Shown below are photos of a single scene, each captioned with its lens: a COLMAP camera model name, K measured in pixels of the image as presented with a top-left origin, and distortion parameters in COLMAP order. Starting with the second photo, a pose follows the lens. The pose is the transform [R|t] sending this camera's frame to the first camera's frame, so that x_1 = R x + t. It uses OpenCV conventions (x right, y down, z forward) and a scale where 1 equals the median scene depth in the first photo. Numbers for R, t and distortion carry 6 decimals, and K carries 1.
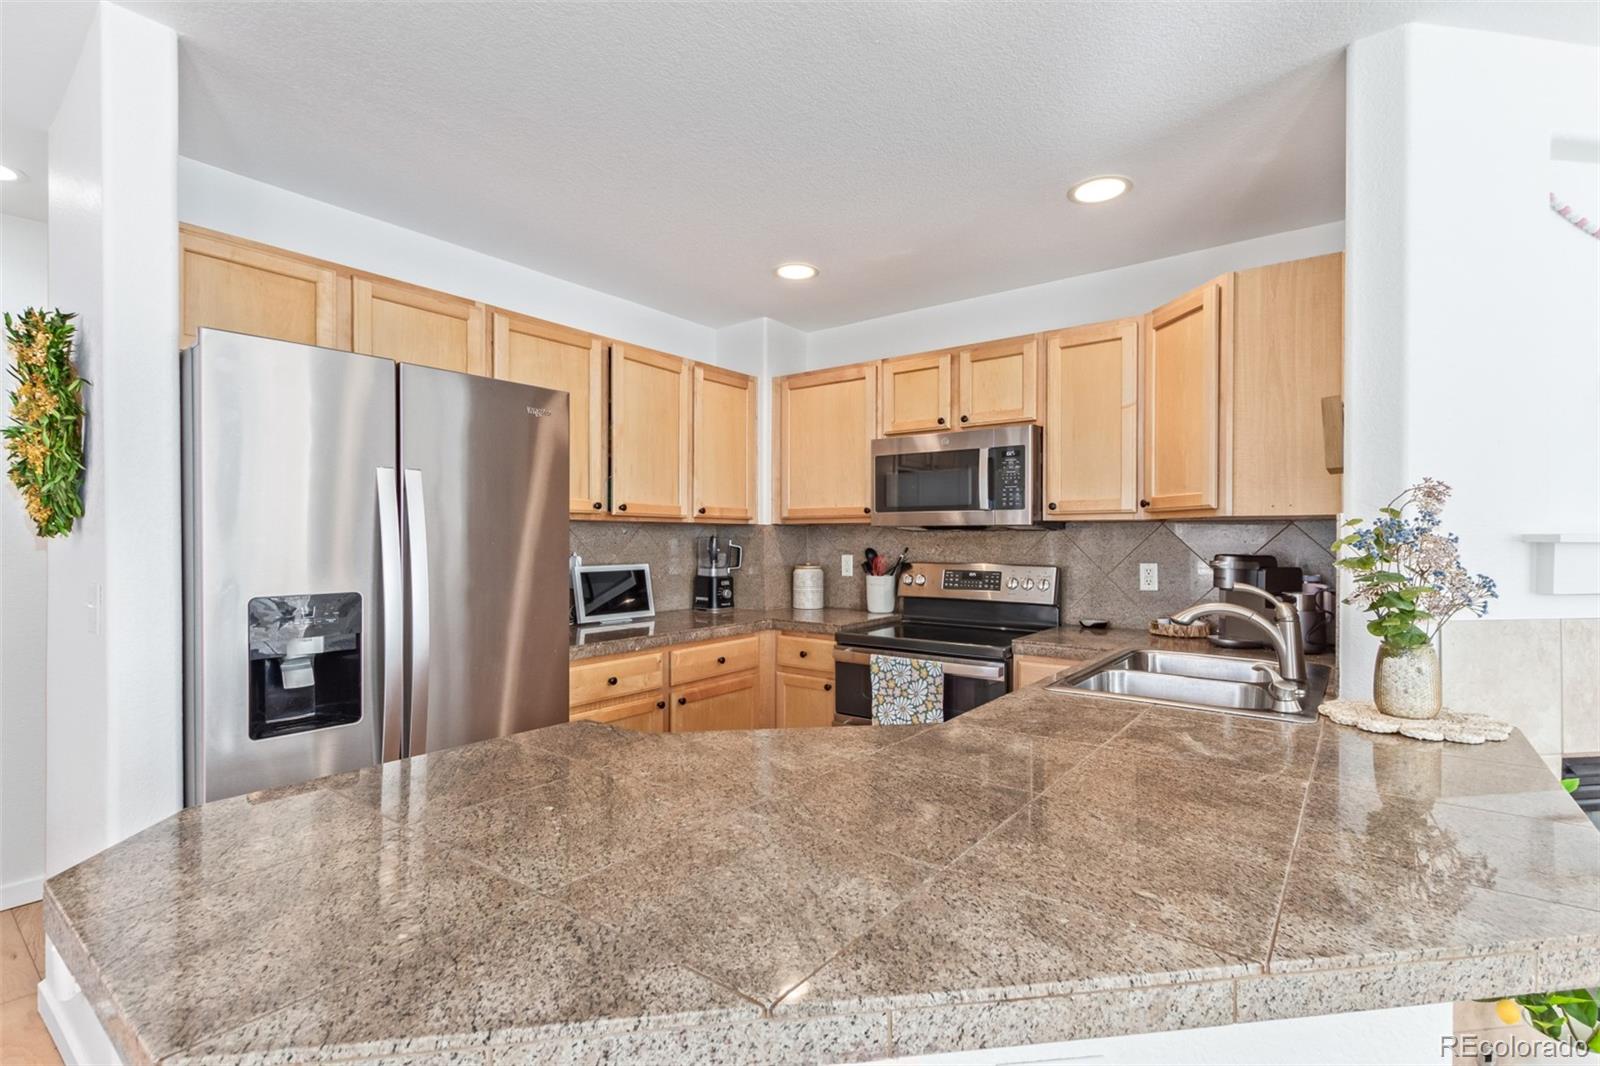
lens RADIAL K [[737.8, 0, 806.6], [0, 737.8, 542.6], [0, 0, 1]] dist [0.010220, -0.003666]
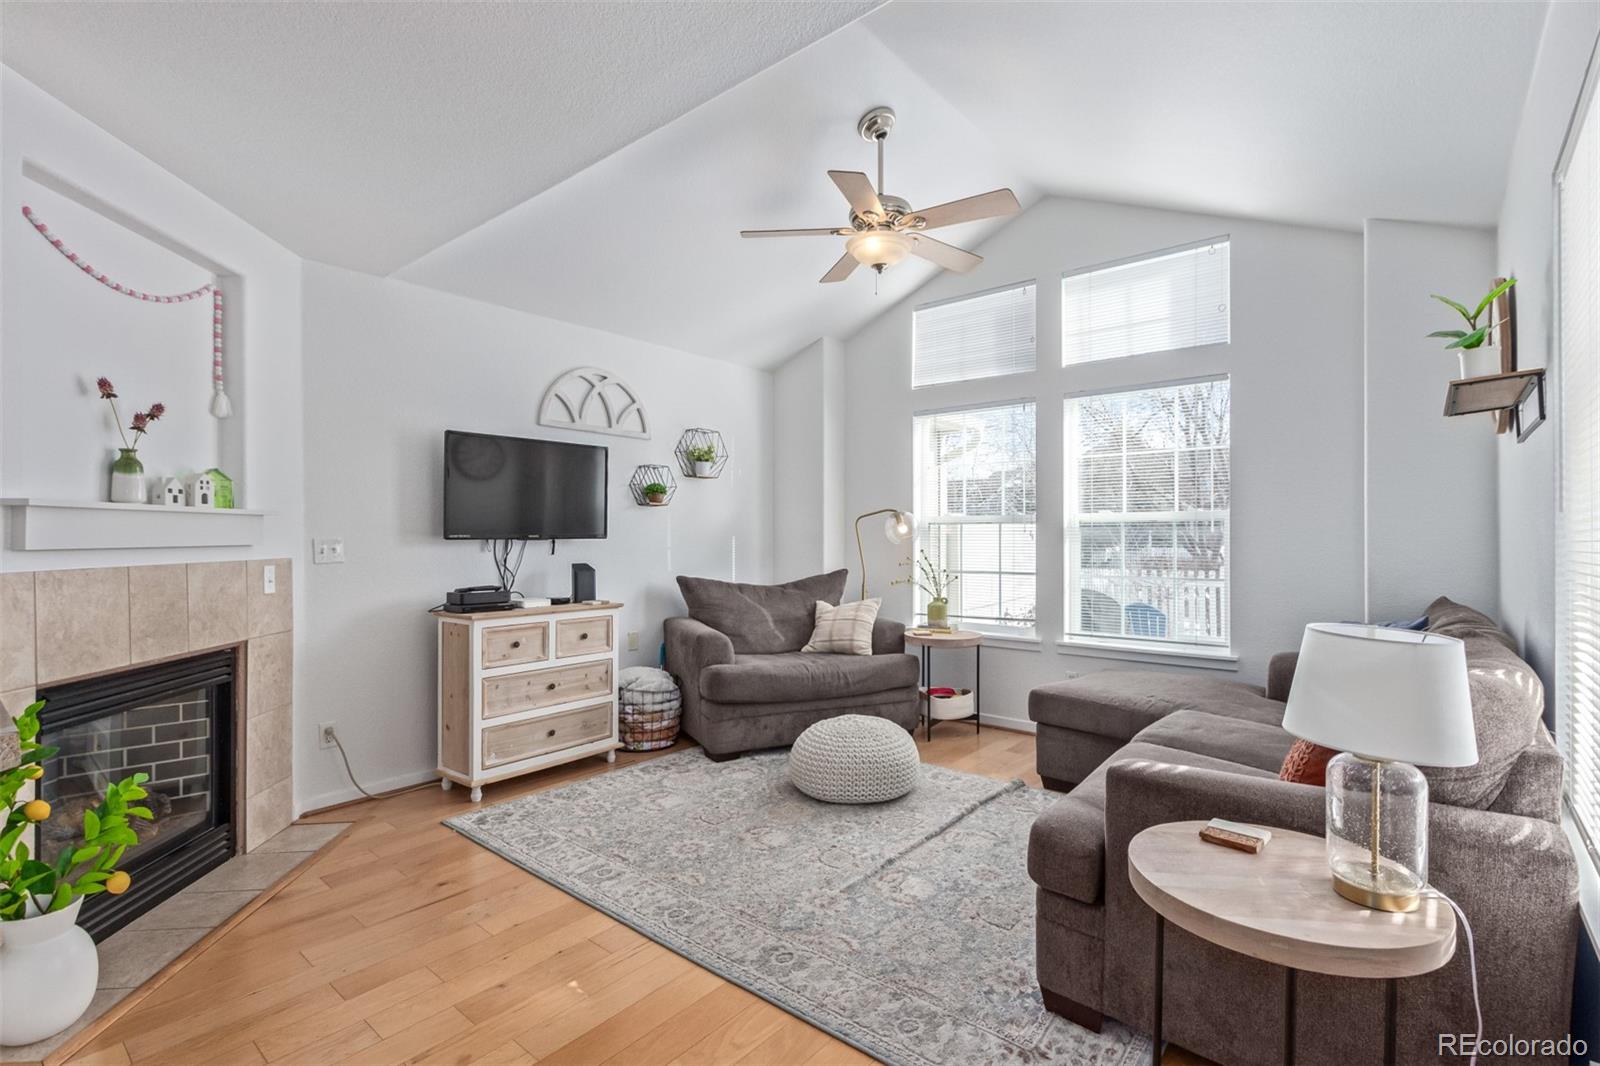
lens RADIAL K [[737.8, 0, 811.4], [0, 737.8, 536.3], [0, 0, 1]] dist [0.010220, -0.003666]
pose [[0.033111, -0.001392, 0.999451, -0.070414], [0.009852, 0.999951, 0.001067, 0.032980], [-0.999403, 0.009811, 0.033123, -0.155918]]
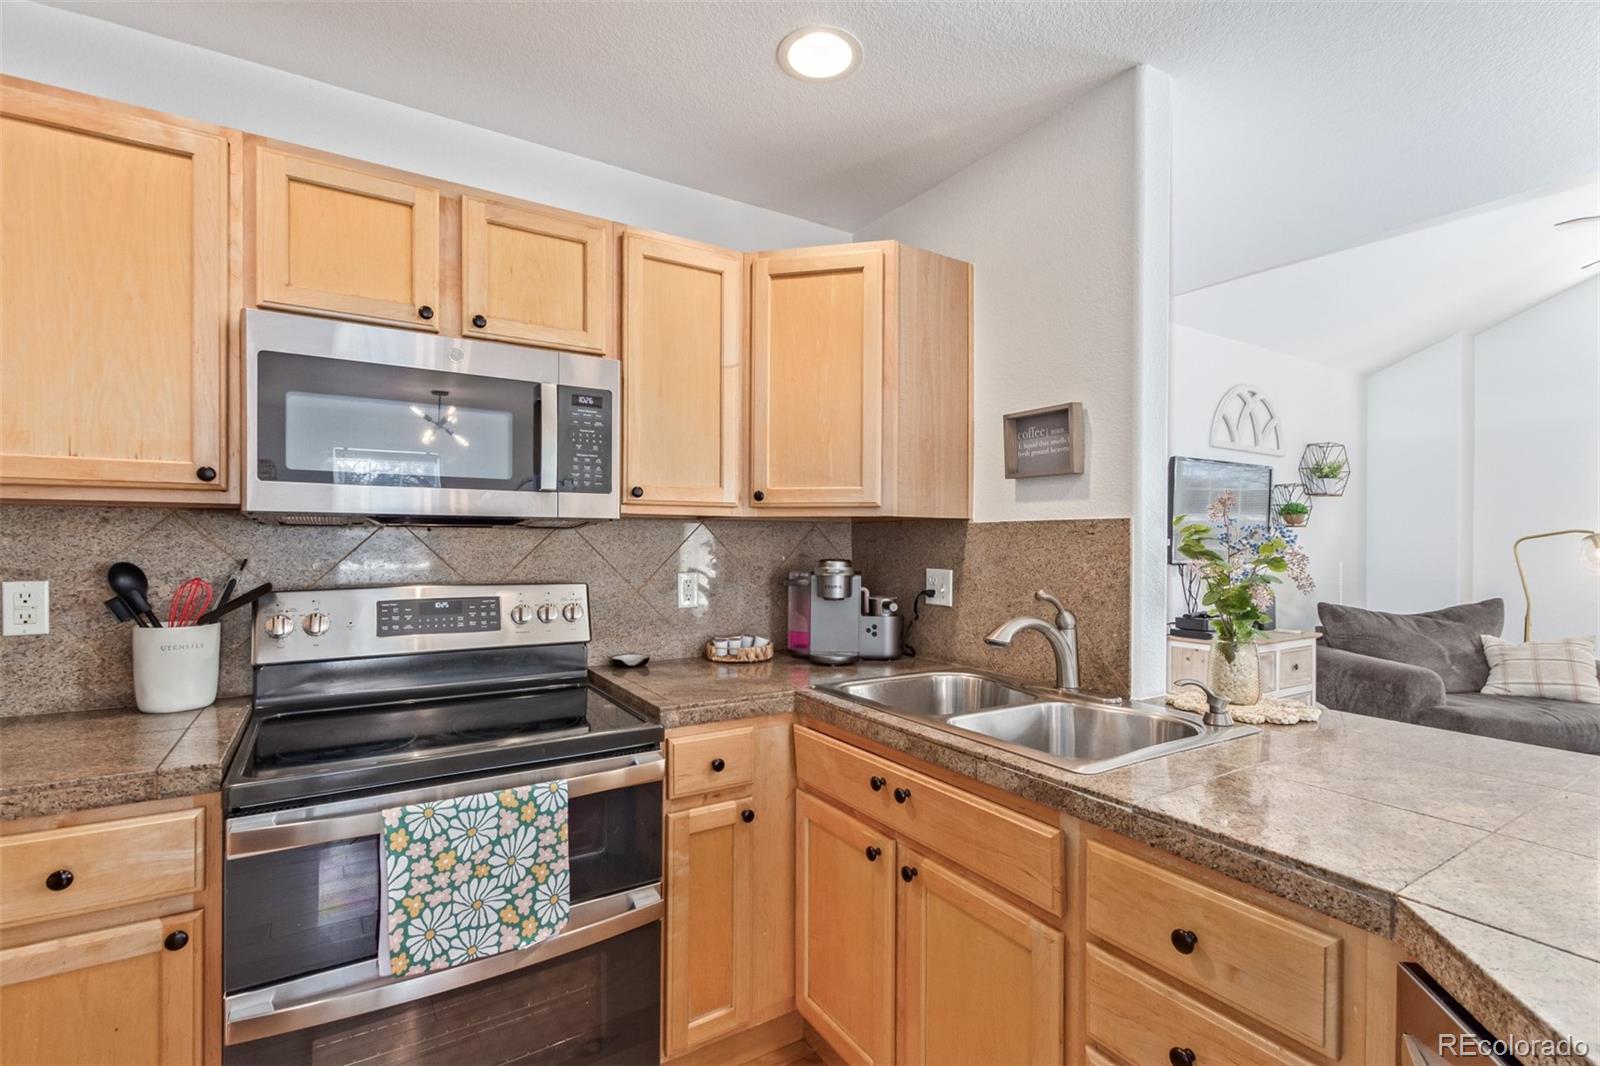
lens RADIAL K [[737.8, 0, 809.7], [0, 737.8, 543.7], [0, 0, 1]] dist [0.010220, -0.003666]
pose [[0.345111, -0.000219, 0.938562, -0.229198], [0.004144, 0.999991, -0.001291, -0.001680], [-0.938553, 0.004335, 0.345108, 0.619082]]
